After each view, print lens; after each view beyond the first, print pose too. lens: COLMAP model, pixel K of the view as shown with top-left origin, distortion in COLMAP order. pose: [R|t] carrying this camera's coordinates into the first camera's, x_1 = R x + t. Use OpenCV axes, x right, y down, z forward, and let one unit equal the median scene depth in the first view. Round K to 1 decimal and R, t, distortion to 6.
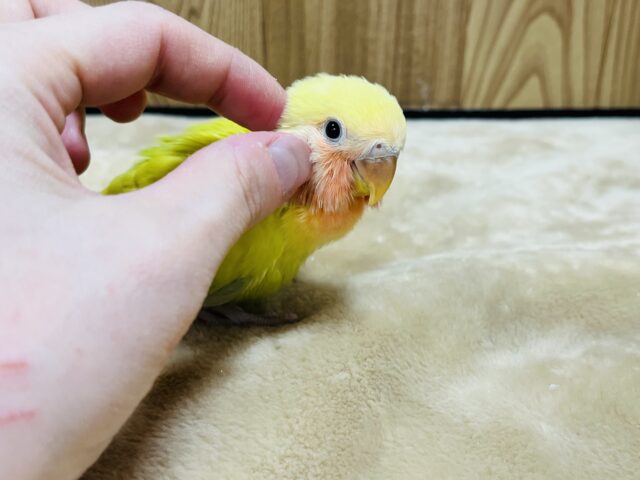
lens RADIAL K [[754.6, 0, 310.6], [0, 754.6, 223.3], [0, 0, 1]] dist [0.002346, 0.000000]
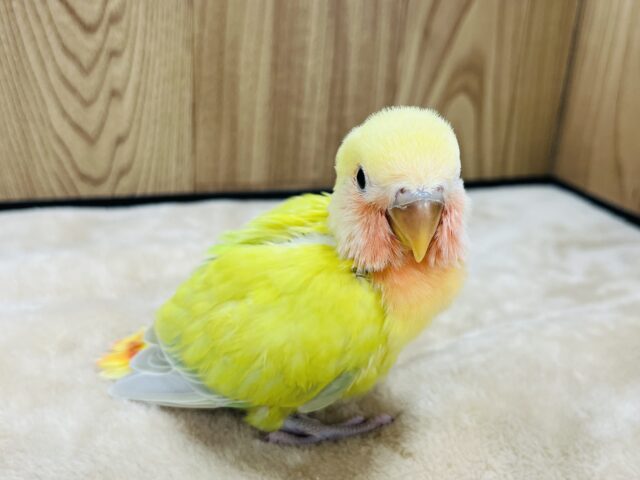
lens RADIAL K [[754.6, 0, 318.5], [0, 754.6, 219.3], [0, 0, 1]] dist [0.002346, 0.000000]
pose [[0.934387, -0.063954, 0.350471, -0.258402], [0.100761, 0.991029, -0.087797, -0.027469], [-0.341713, 0.117350, 0.932449, 0.096069]]
